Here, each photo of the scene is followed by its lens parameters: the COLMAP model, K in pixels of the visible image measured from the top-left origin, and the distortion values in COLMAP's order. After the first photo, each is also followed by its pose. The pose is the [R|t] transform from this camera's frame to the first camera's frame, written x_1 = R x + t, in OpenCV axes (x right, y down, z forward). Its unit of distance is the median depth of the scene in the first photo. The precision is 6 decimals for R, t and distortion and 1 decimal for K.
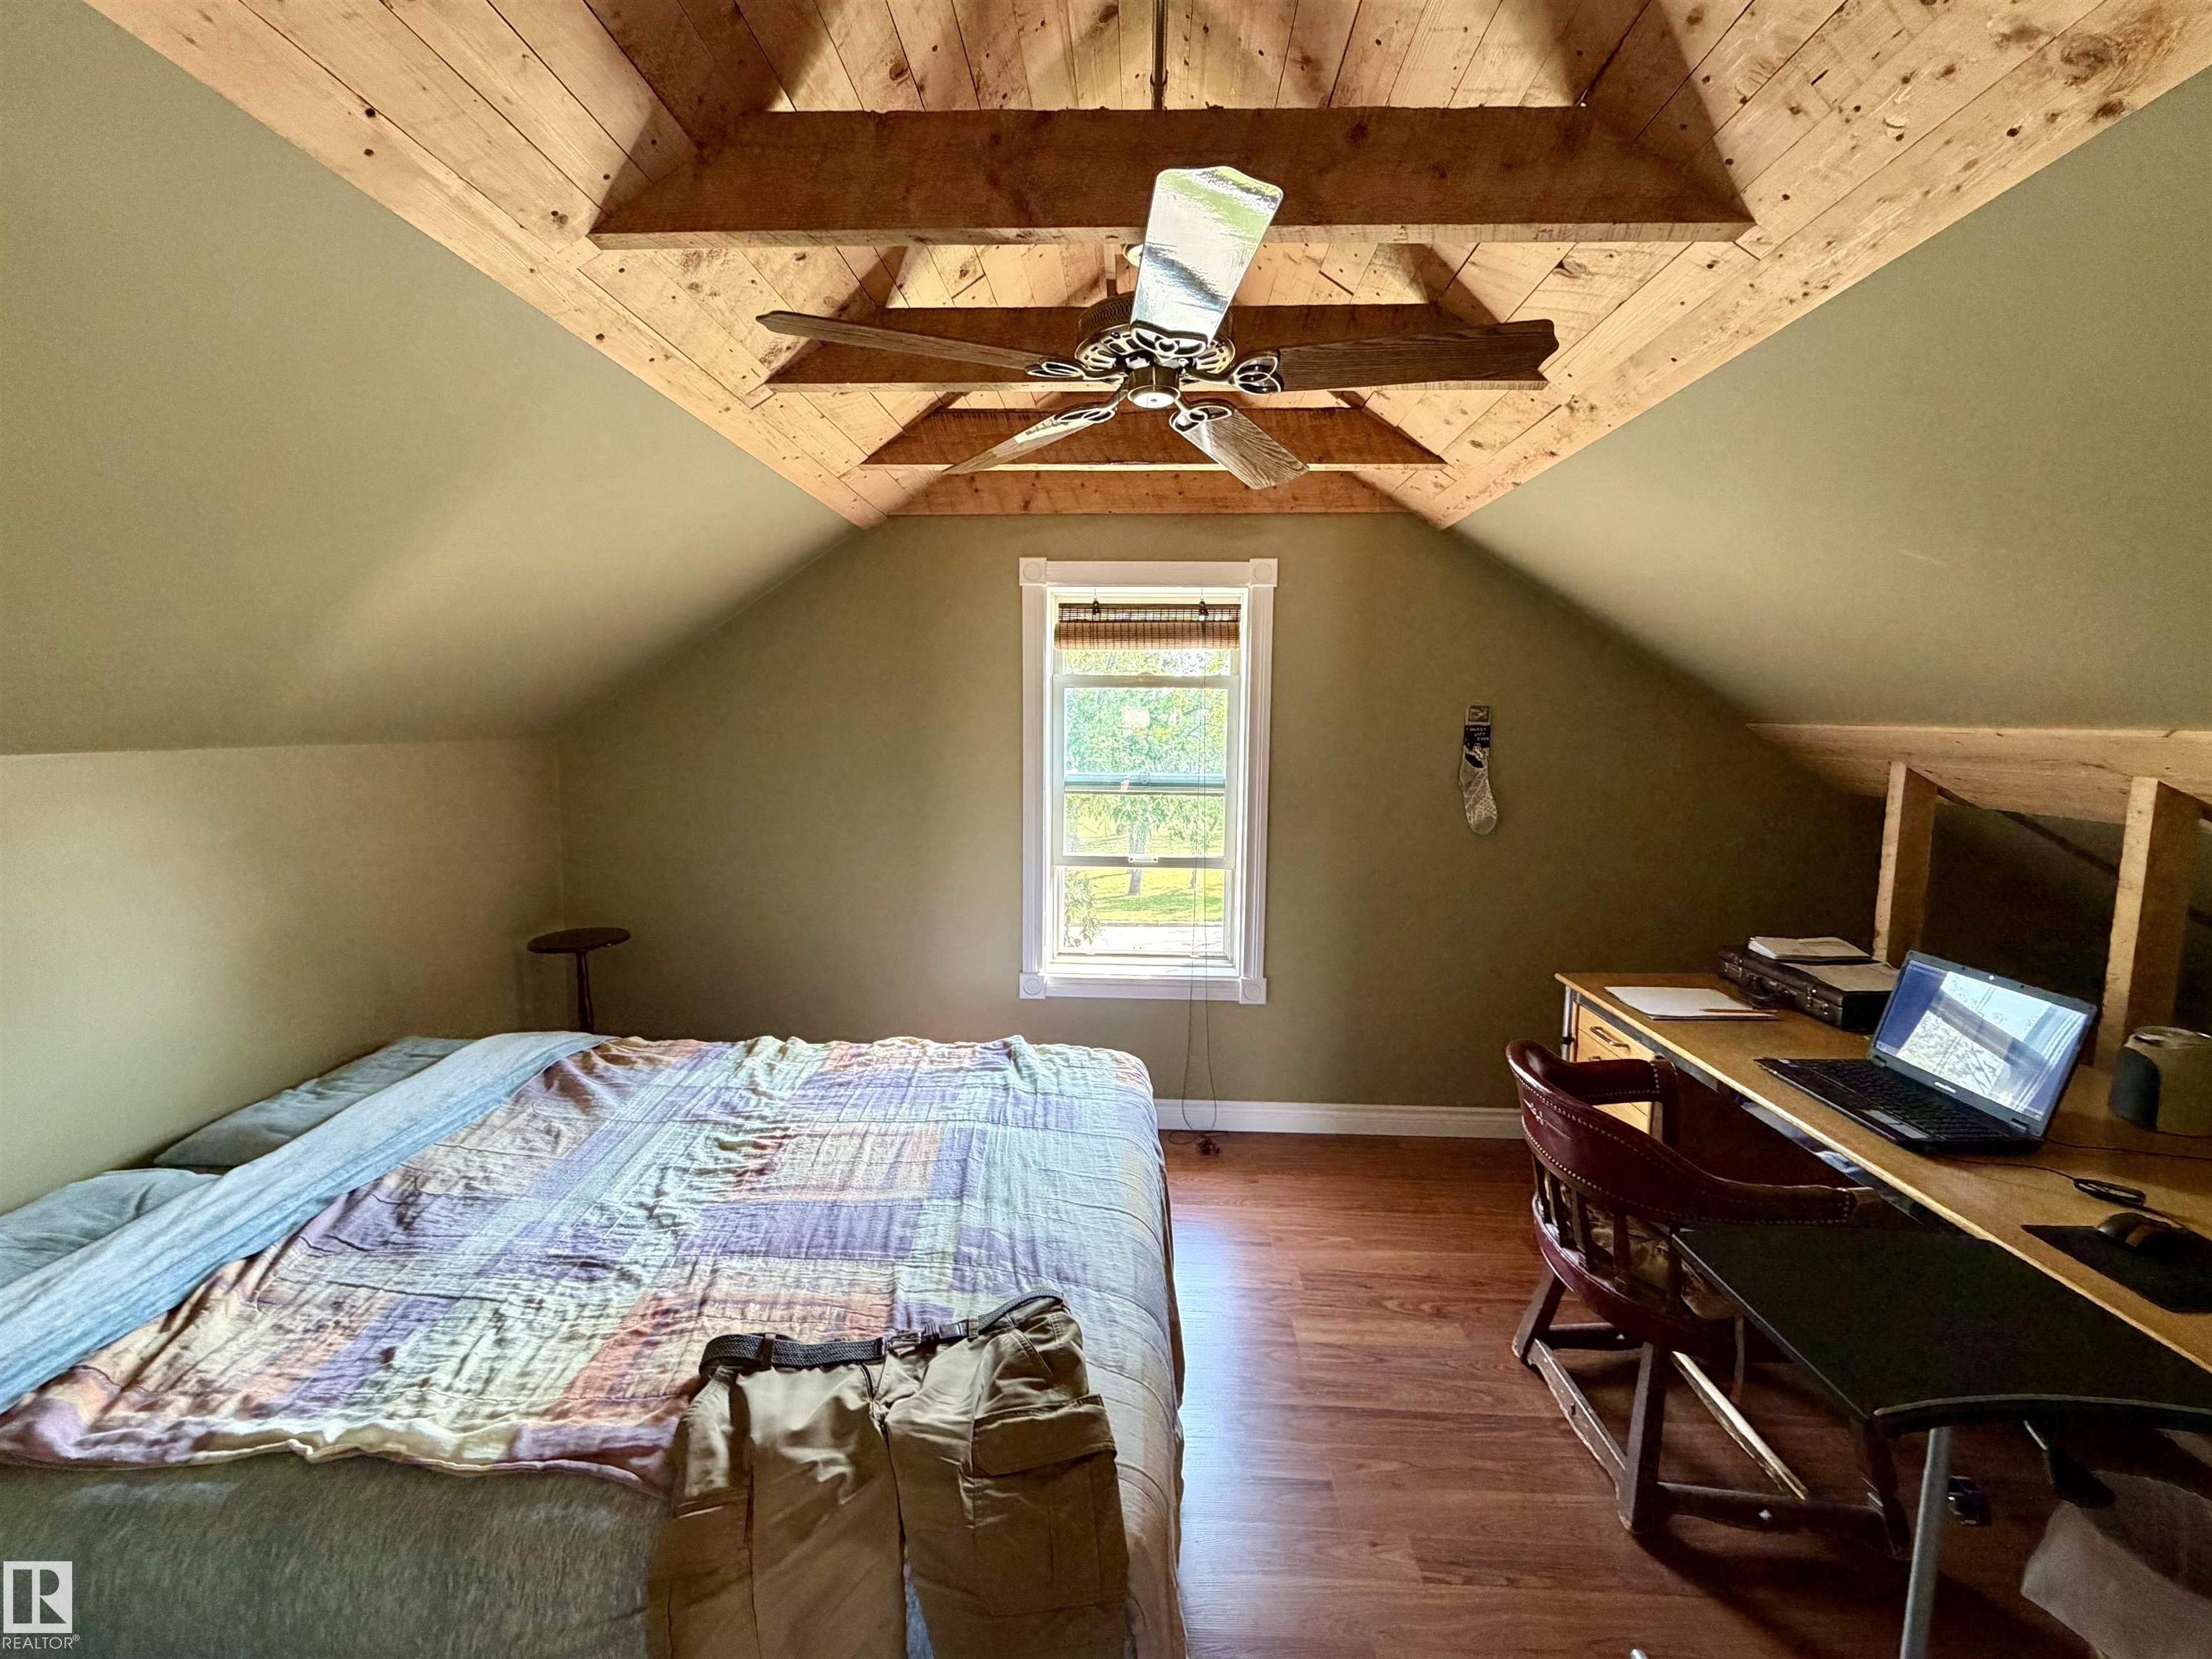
lens RADIAL K [[904.2, 0, 1102.9], [0, 904.2, 824.0], [0, 0, 1]] dist [-0.001476, 0.000155]
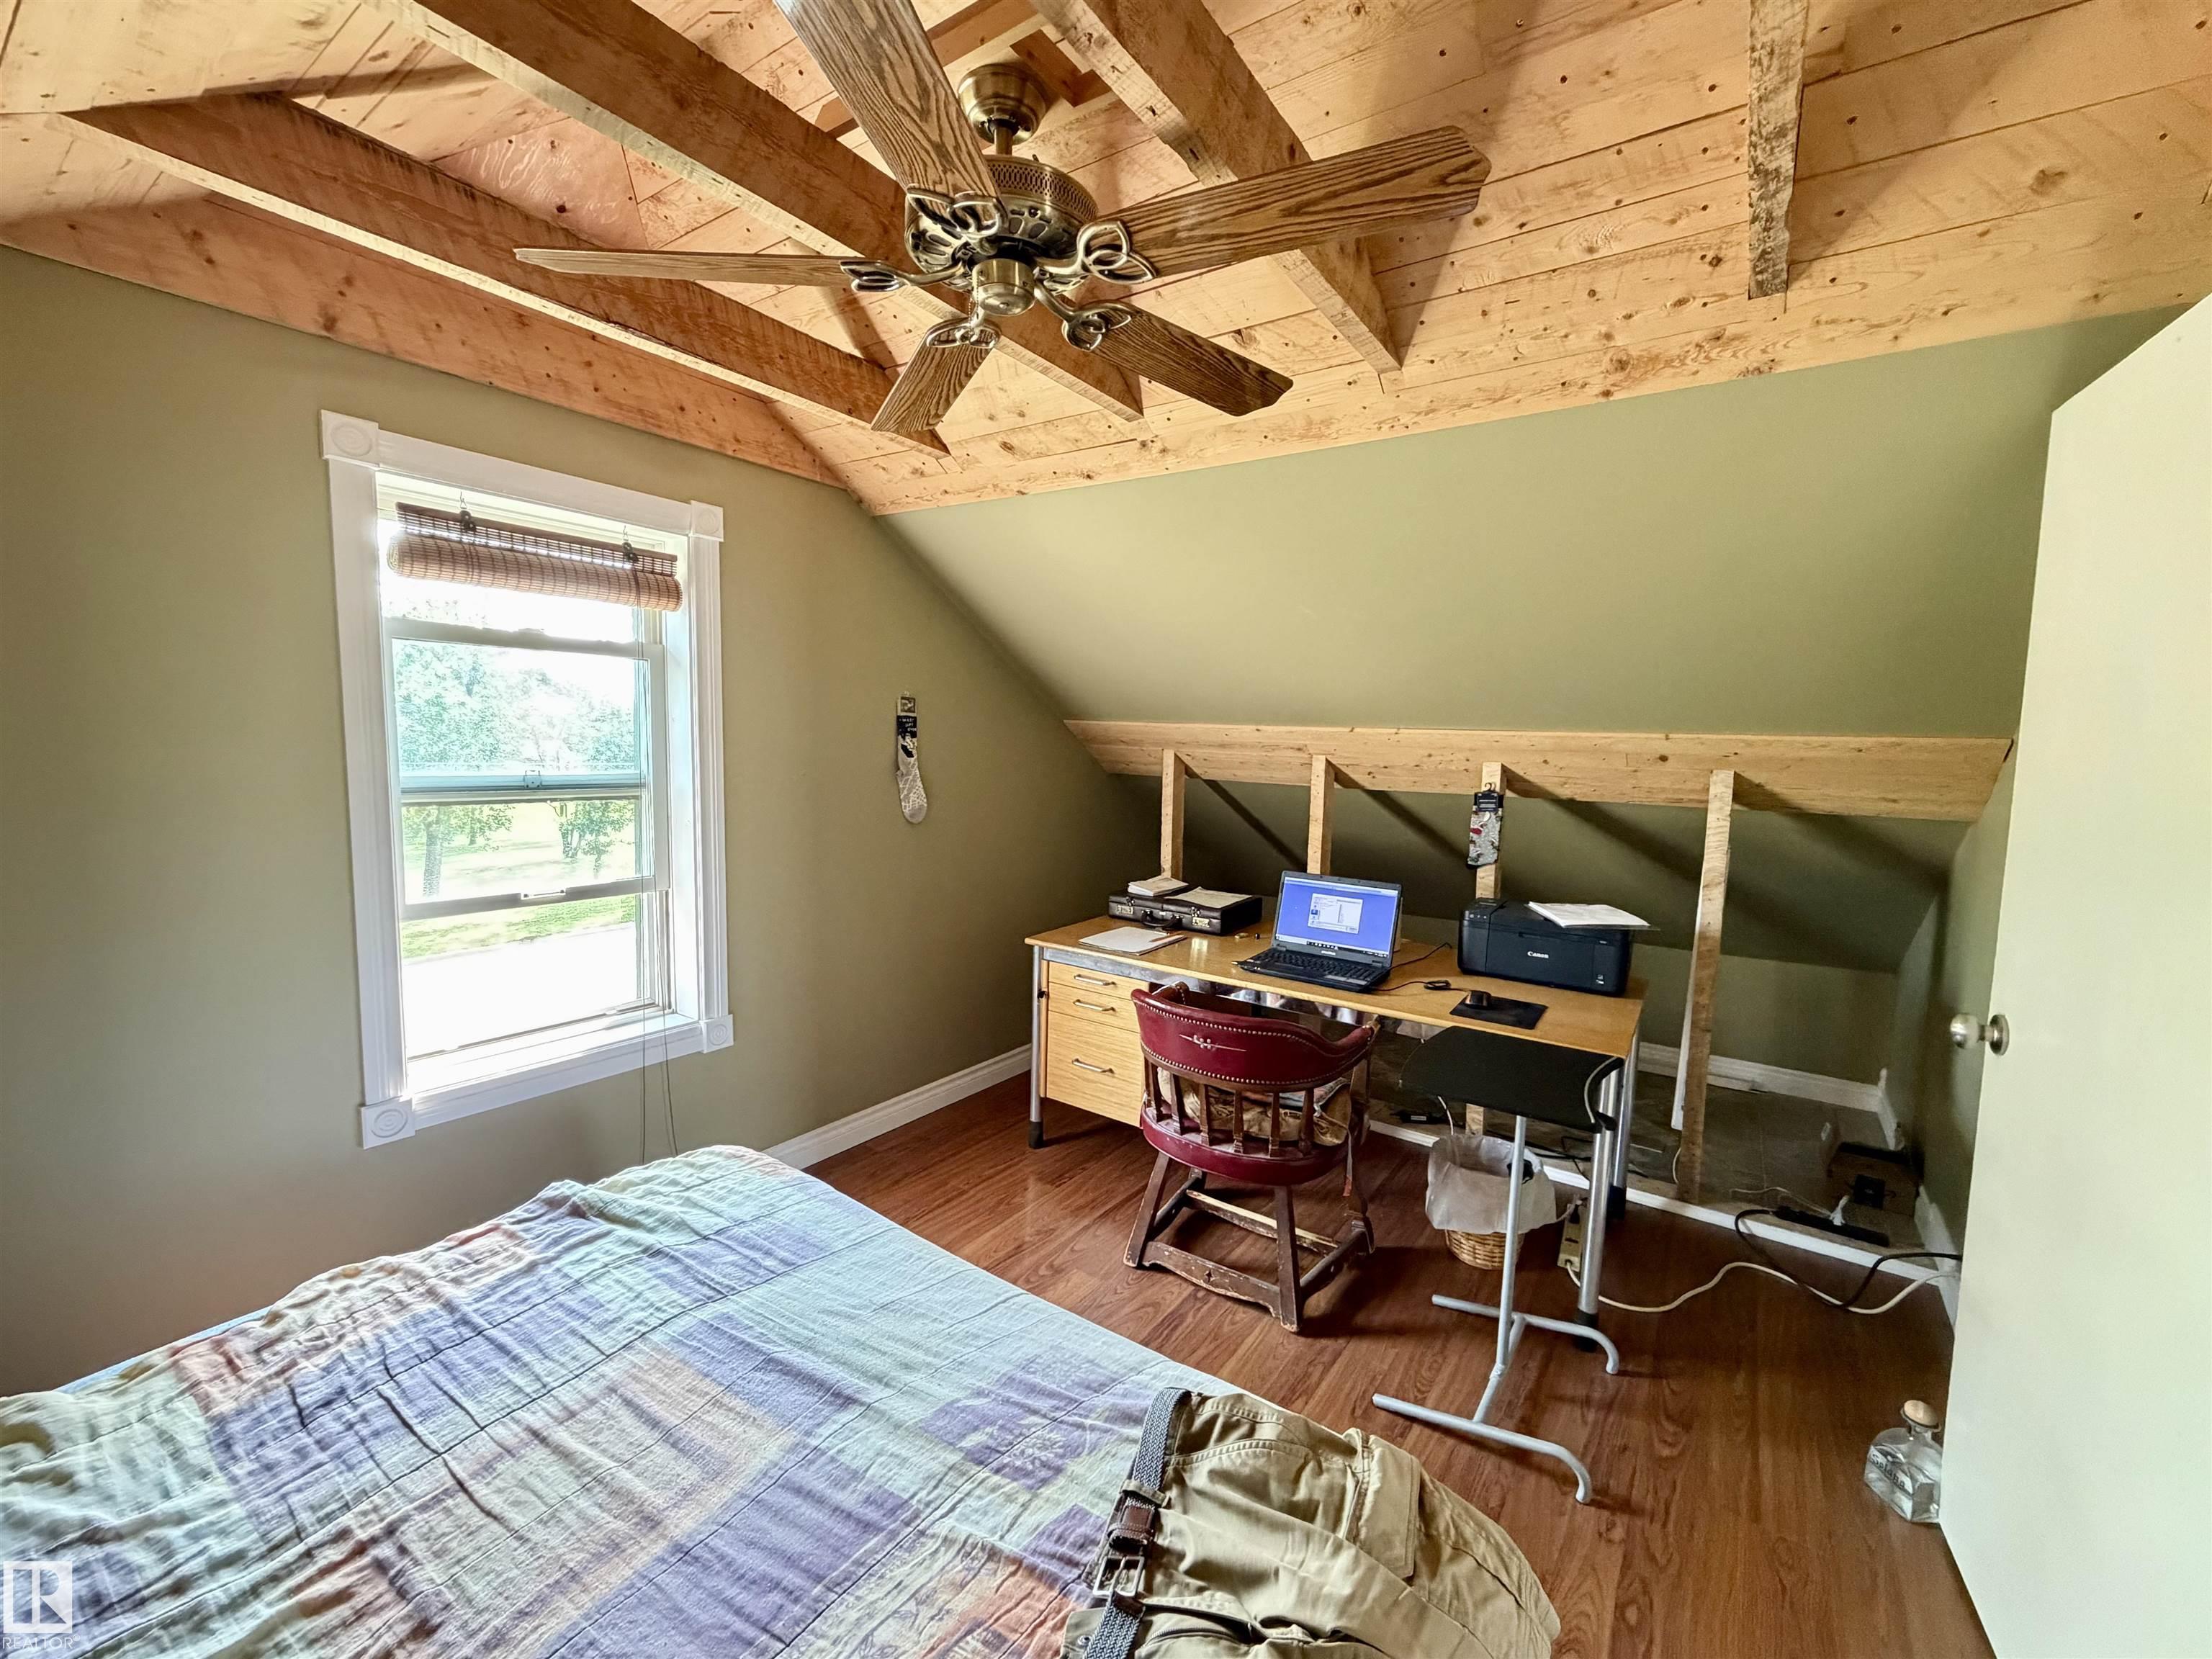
lens RADIAL K [[904.2, 0, 1102.9], [0, 904.2, 824.0], [0, 0, 1]] dist [-0.001476, 0.000155]
pose [[0.540996, -0.072794, 0.837869, -0.408004], [0.071122, 0.996638, 0.040665, -0.016624], [-0.838013, 0.037591, 0.544354, 0.326920]]
